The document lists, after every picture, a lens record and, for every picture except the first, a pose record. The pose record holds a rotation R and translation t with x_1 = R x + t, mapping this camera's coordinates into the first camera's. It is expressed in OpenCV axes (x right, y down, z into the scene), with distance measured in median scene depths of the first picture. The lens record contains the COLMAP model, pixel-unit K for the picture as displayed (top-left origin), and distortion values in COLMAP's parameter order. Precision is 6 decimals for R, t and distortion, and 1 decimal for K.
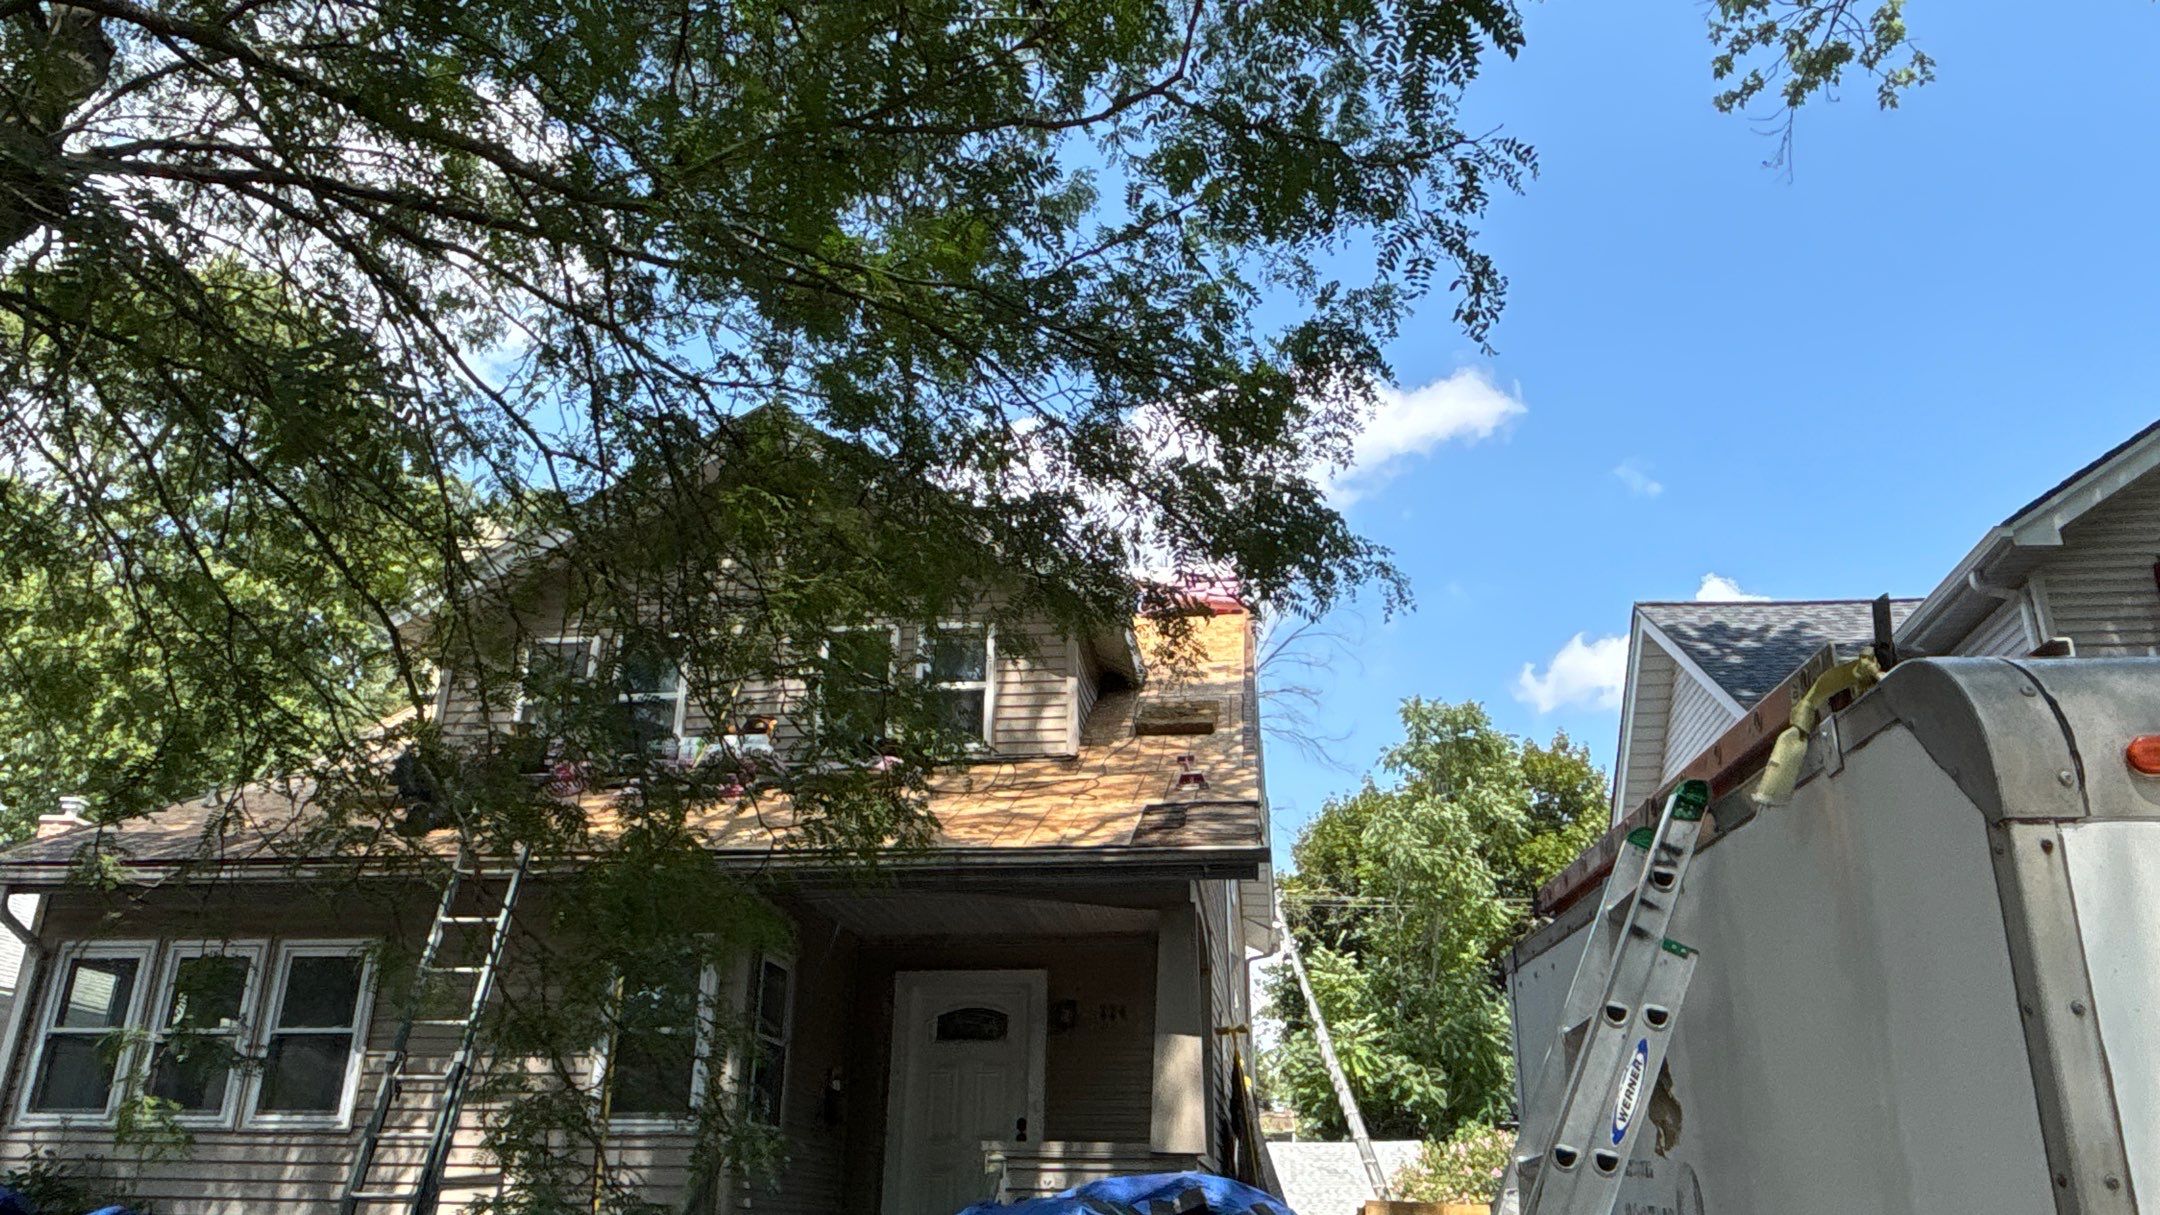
lens RADIAL K [[1577.8, 0, 1078.6], [0, 1577.8, 607.2], [0, 0, 1]] dist [0.005496, 0.000335]
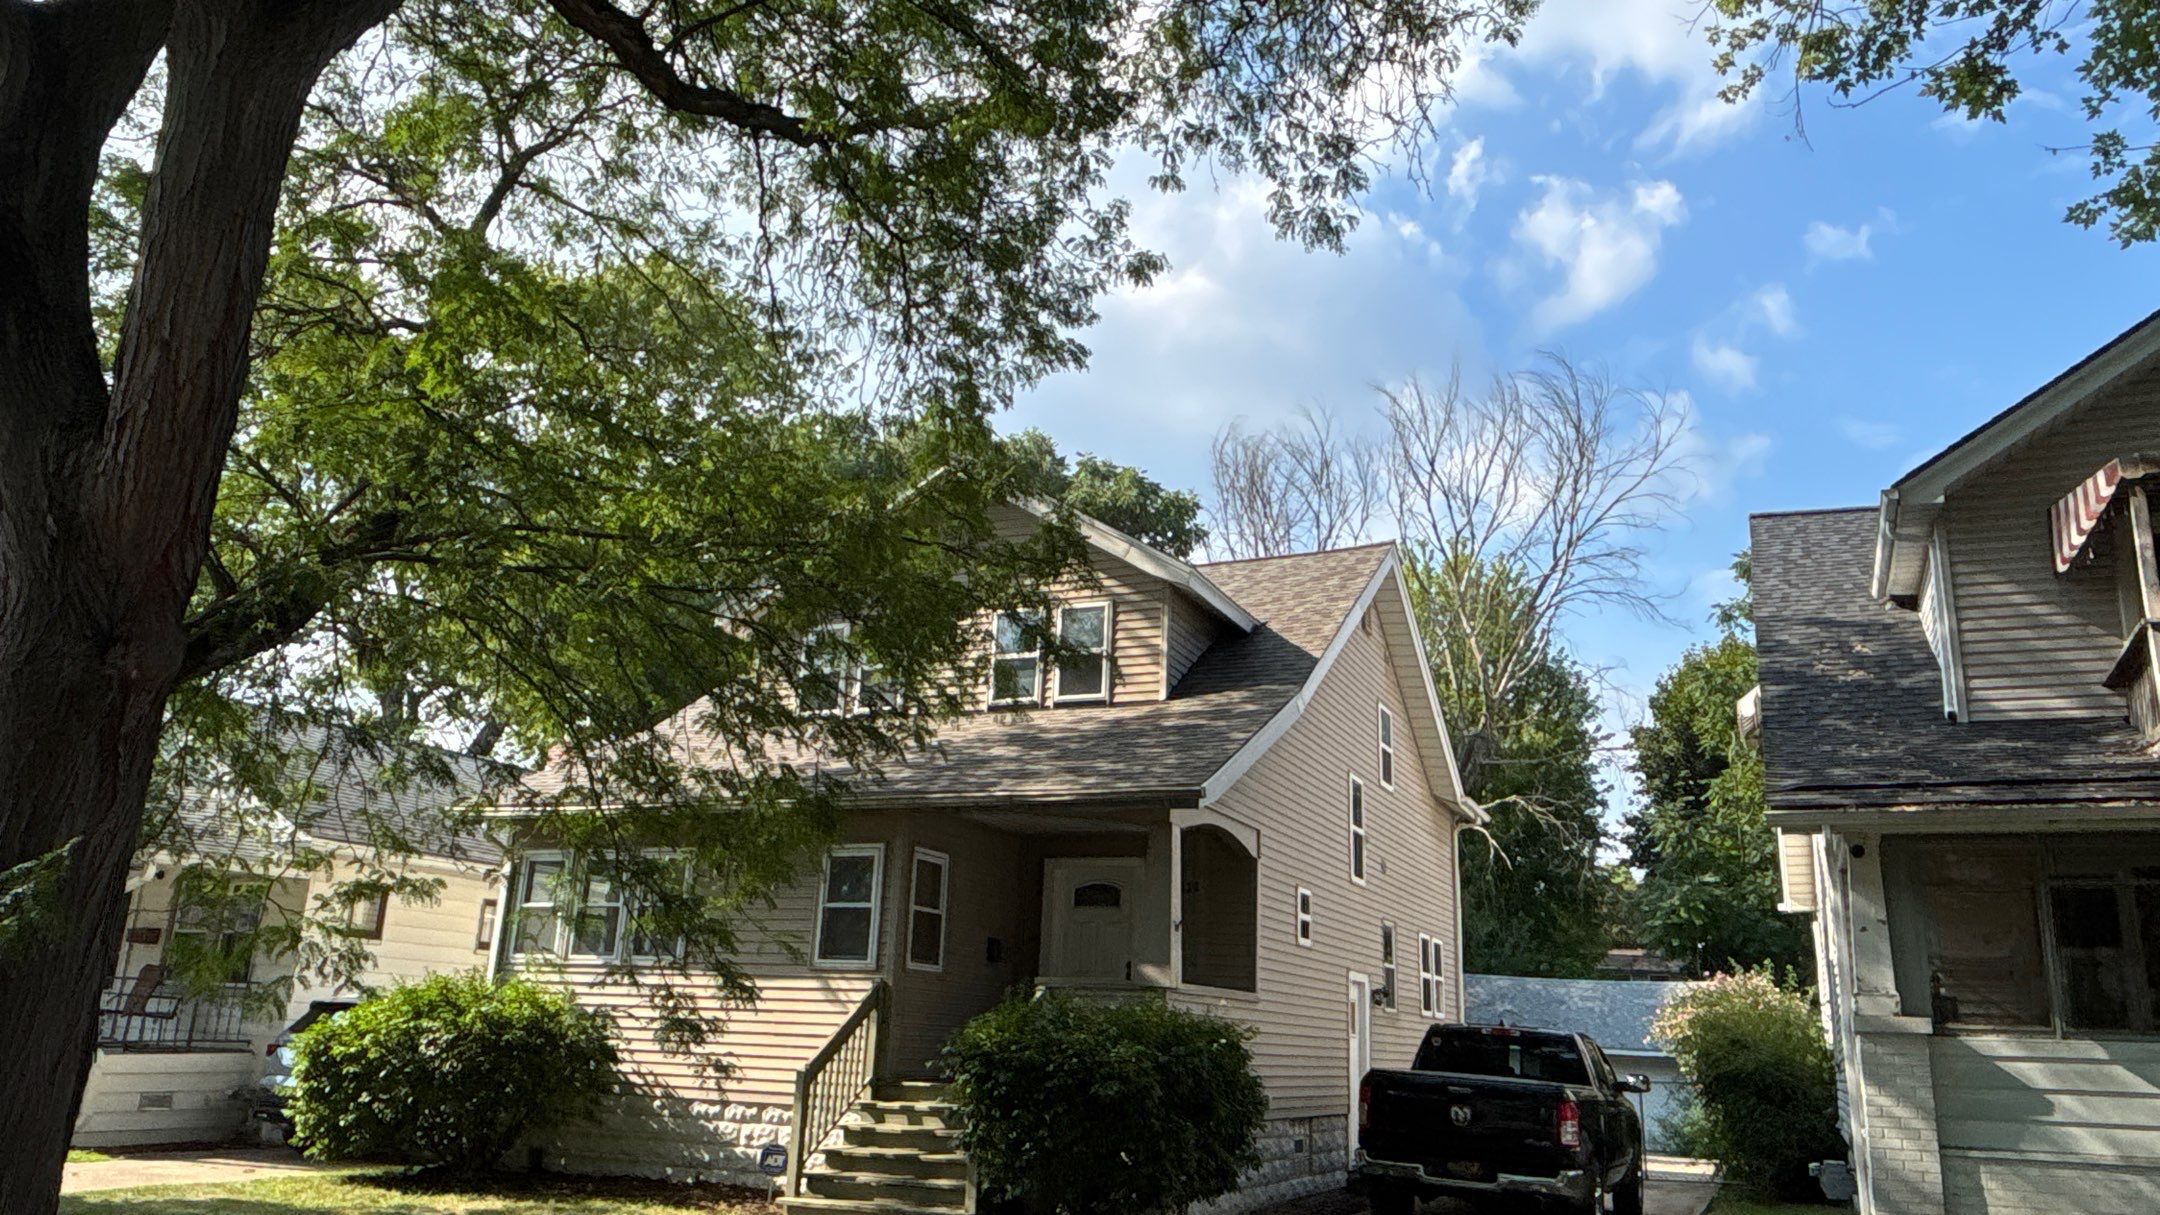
lens RADIAL K [[1577.8, 0, 1084.1], [0, 1577.8, 603.8], [0, 0, 1]] dist [0.005496, 0.000335]
pose [[0.952045, -0.057858, -0.300437, 0.289065], [0.086019, 0.992966, 0.081357, -0.088452], [0.293617, -0.103299, 0.950325, -0.256286]]
